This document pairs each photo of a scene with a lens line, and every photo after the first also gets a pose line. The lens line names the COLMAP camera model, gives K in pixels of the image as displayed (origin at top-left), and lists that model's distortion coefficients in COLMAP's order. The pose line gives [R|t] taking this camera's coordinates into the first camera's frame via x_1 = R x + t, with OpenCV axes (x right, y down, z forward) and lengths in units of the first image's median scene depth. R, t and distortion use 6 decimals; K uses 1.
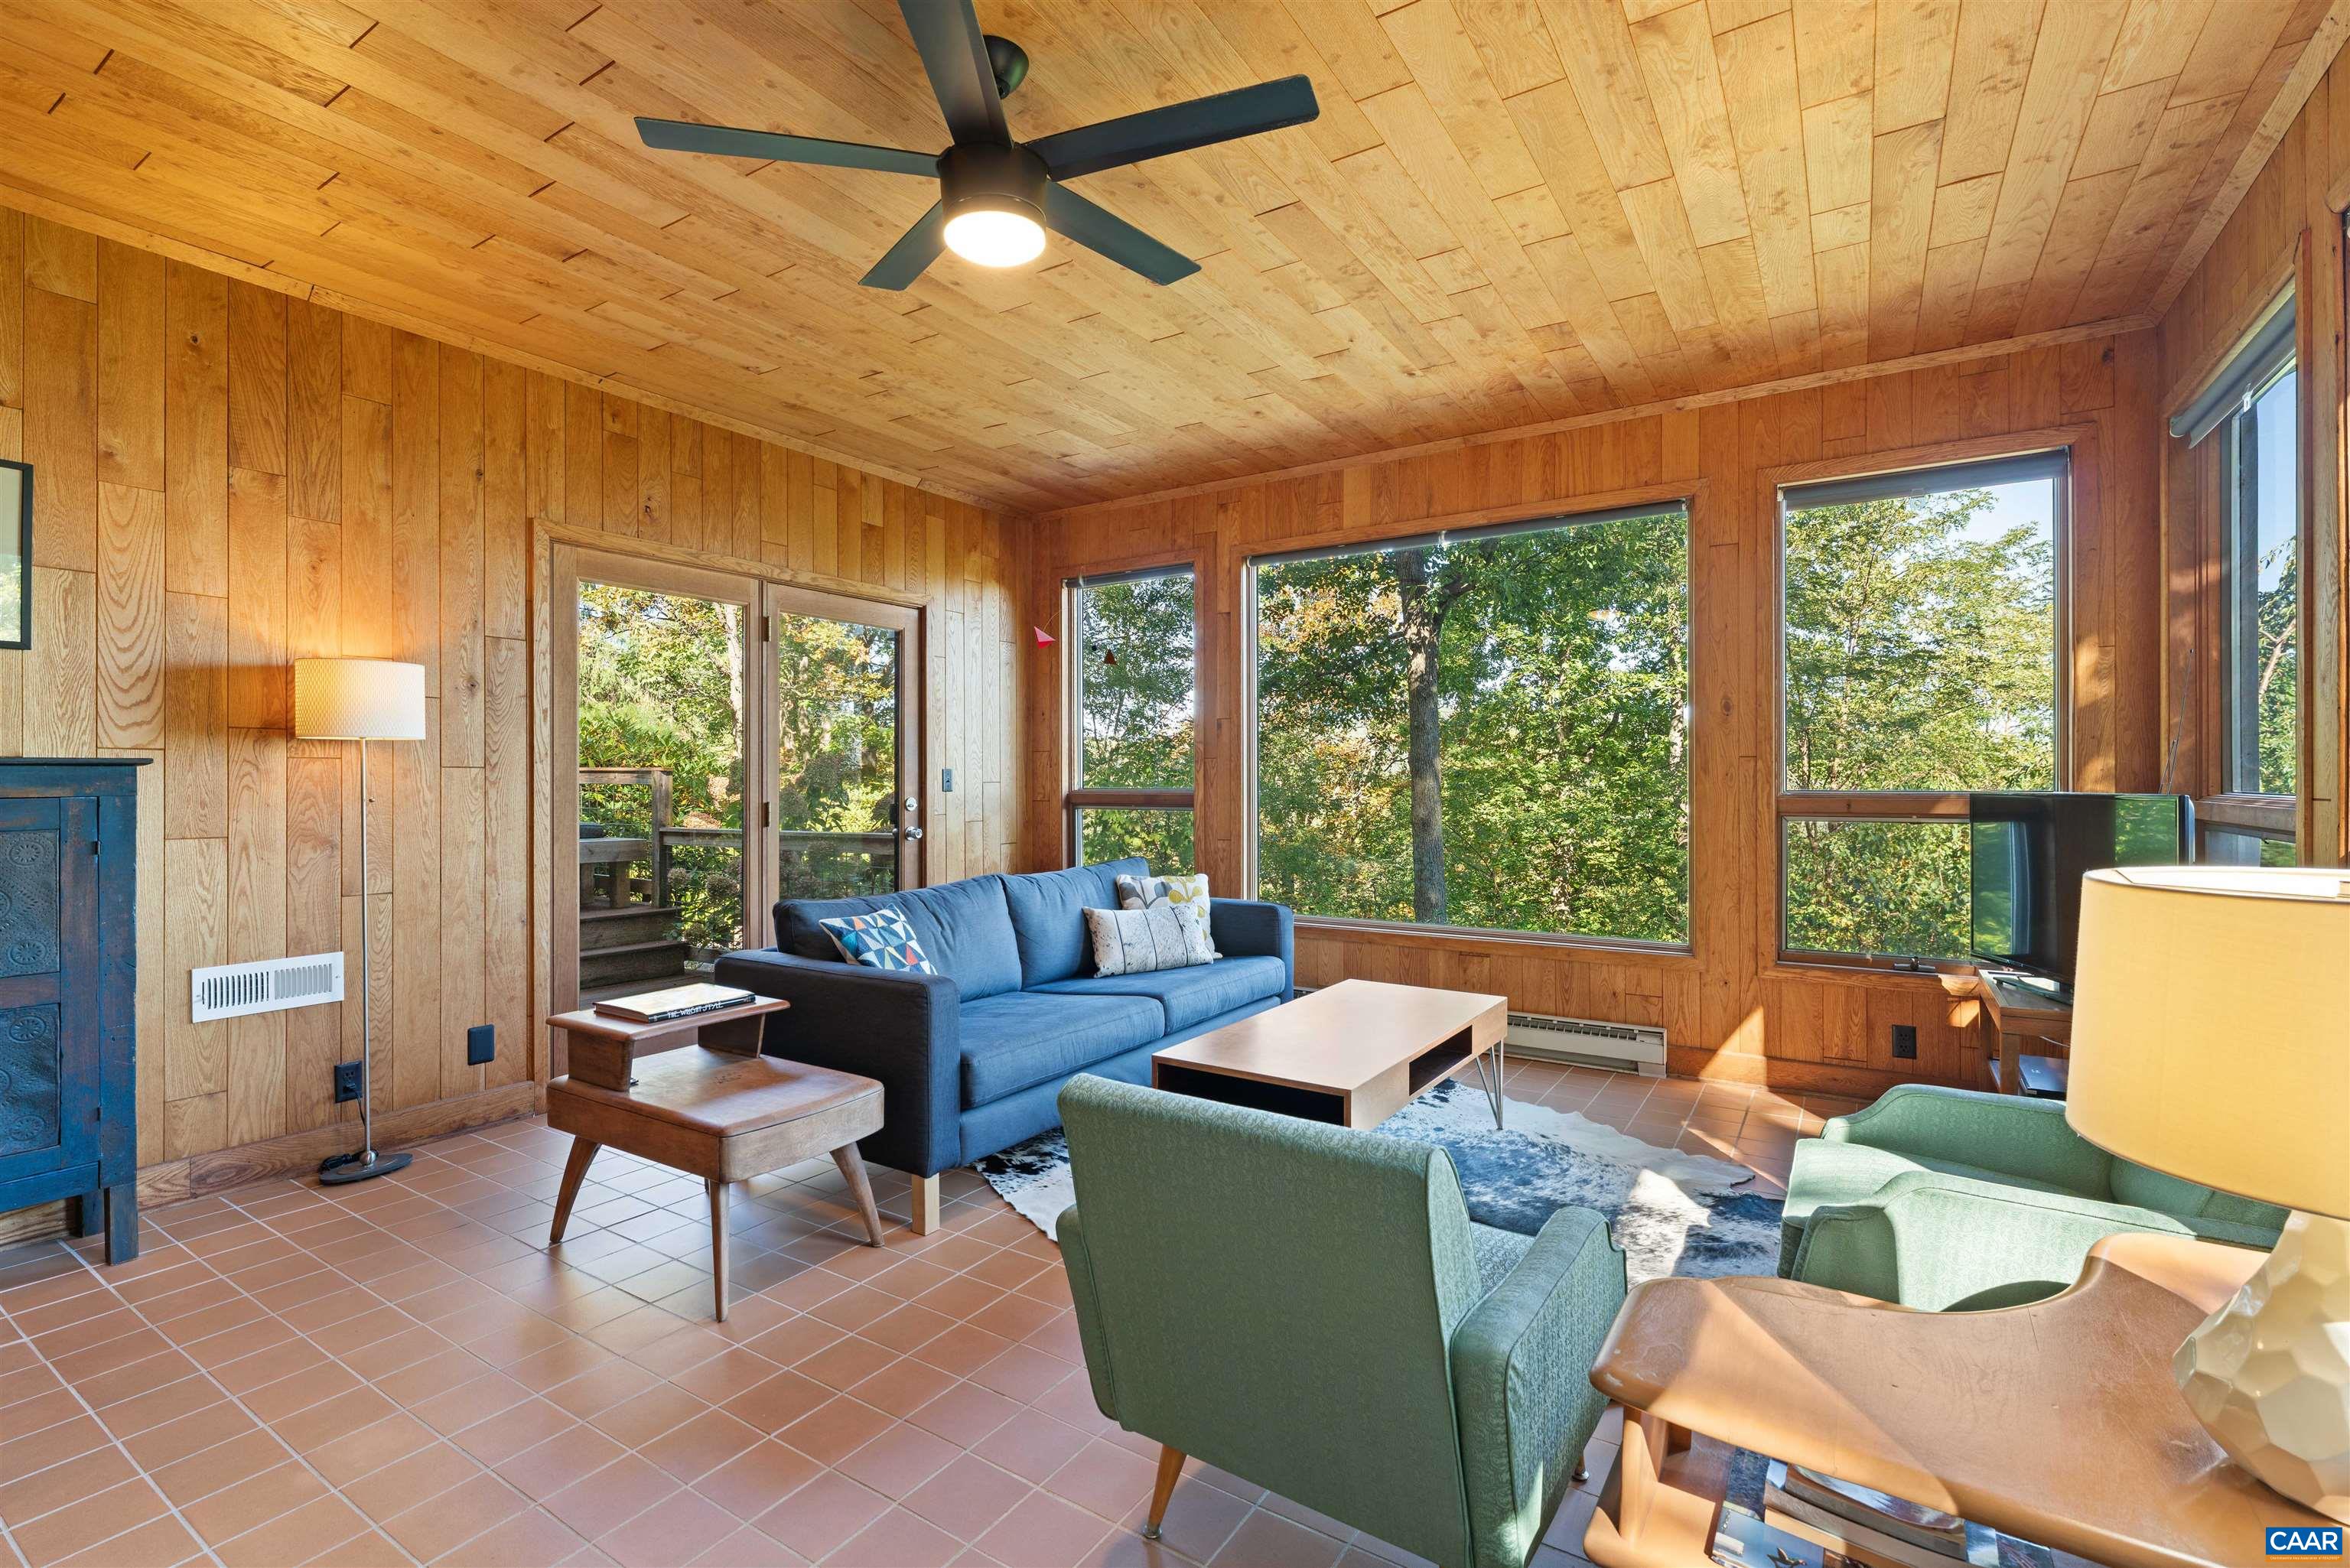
lens RADIAL K [[1071.2, 0, 1169.6], [0, 1071.2, 774.0], [0, 0, 1]] dist [-0.000267, 0.000698]
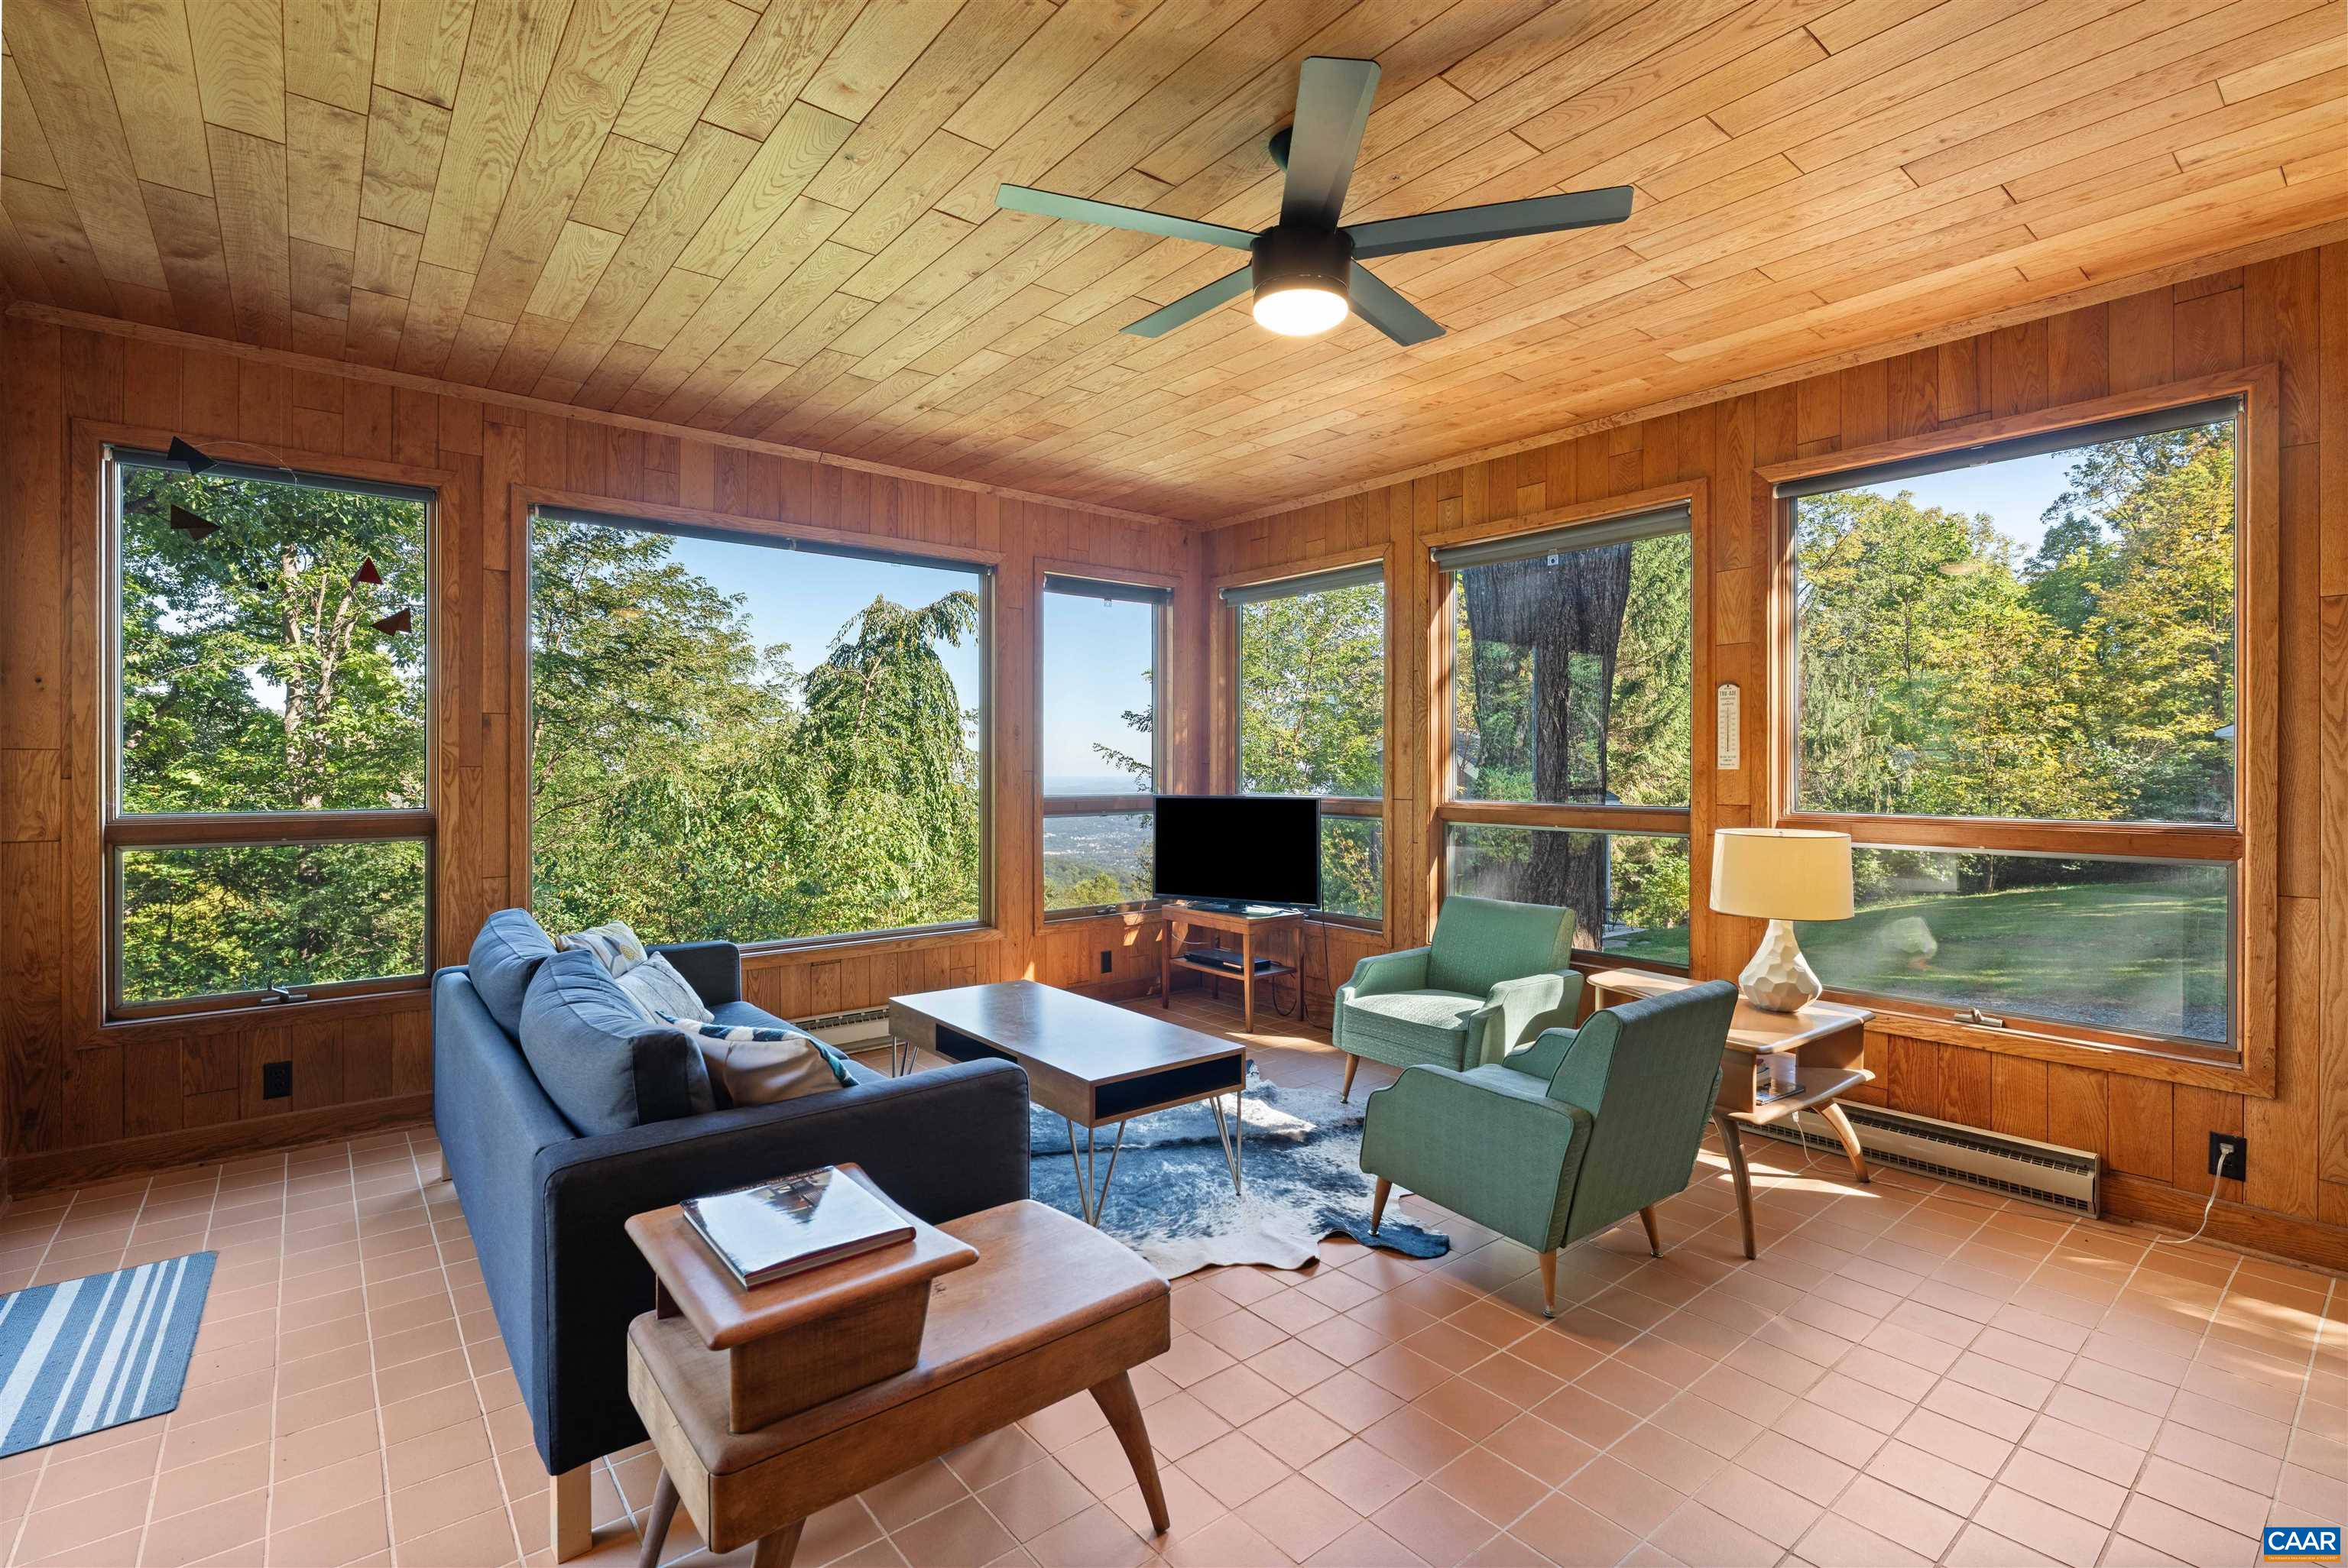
lens RADIAL K [[1070.2, 0, 1168.6], [0, 1070.2, 774.0], [0, 0, 1]] dist [-0.000267, 0.000698]
pose [[0.310696, -0.004697, 0.950498, -0.619478], [-0.007957, 0.999940, 0.007542, -0.023342], [-0.950476, -0.009906, 0.310640, 0.401048]]
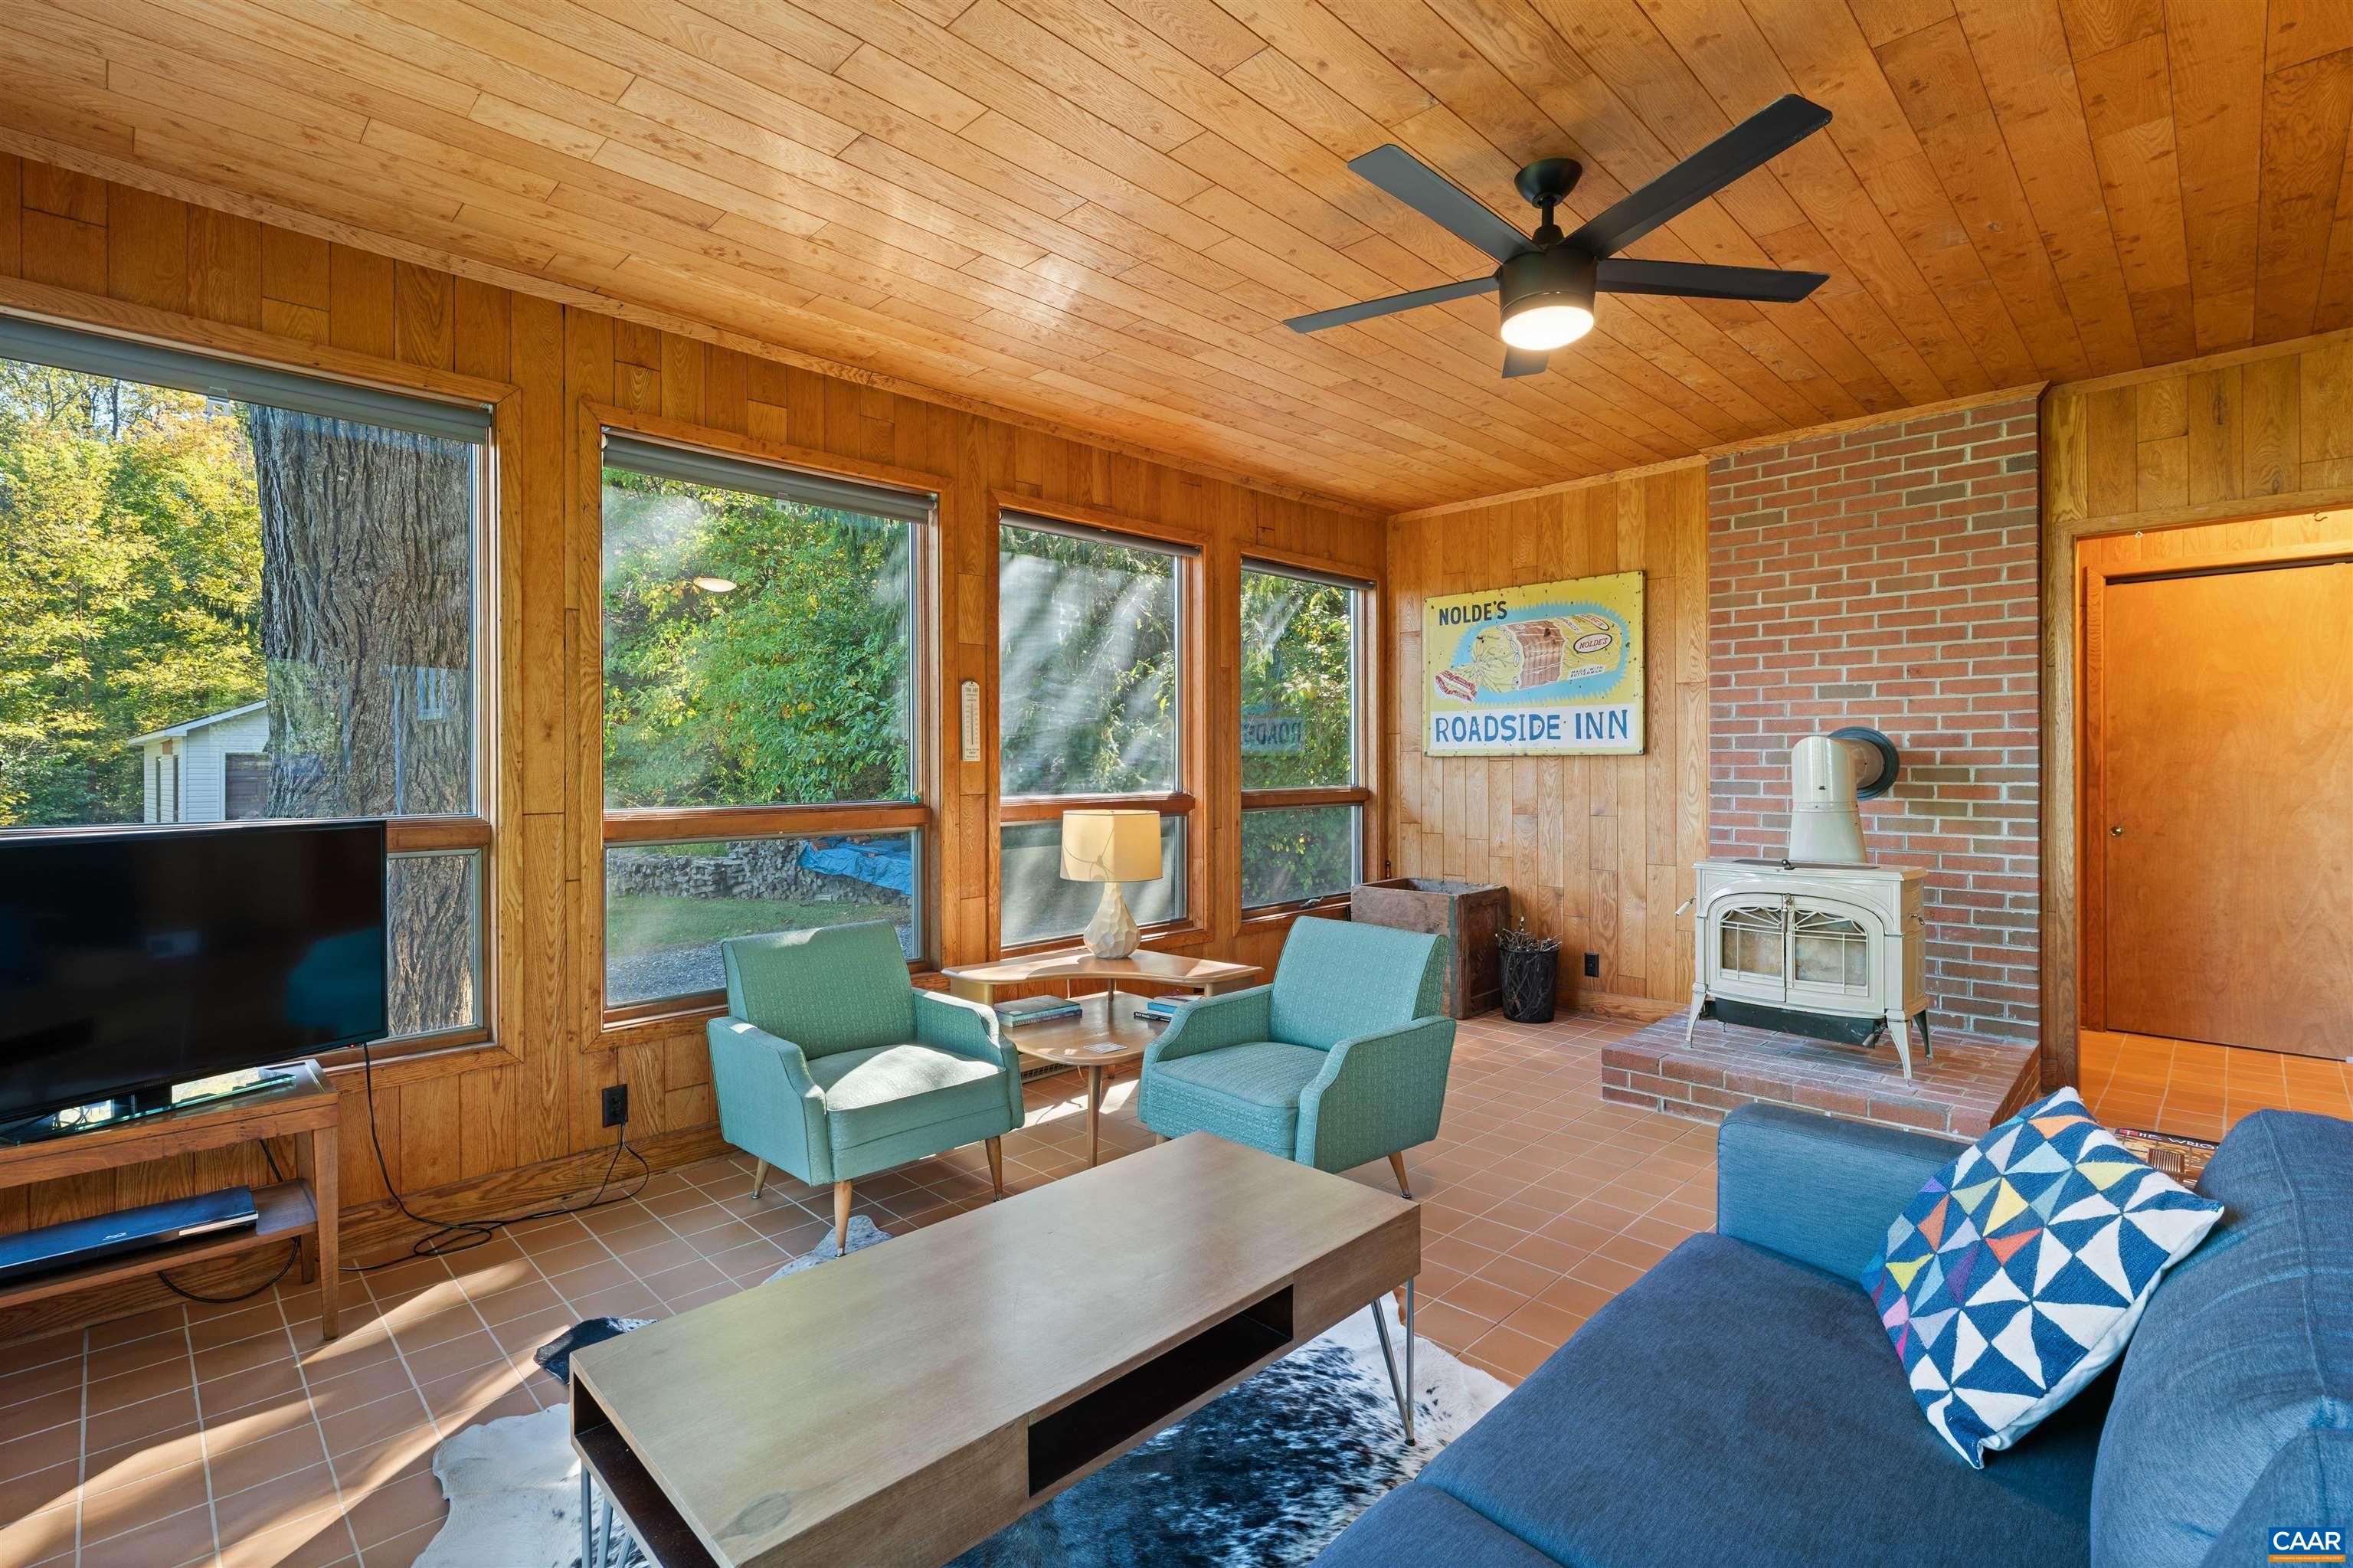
lens RADIAL K [[1054.9, 0, 1168.2], [0, 1054.9, 779.0], [0, 0, 1]] dist [-0.000658, -0.000315]
pose [[-0.976071, 0.005003, 0.217394, -0.003713], [0.007646, 0.999907, 0.011317, -0.017699], [-0.217318, 0.012708, -0.976018, 1.111624]]
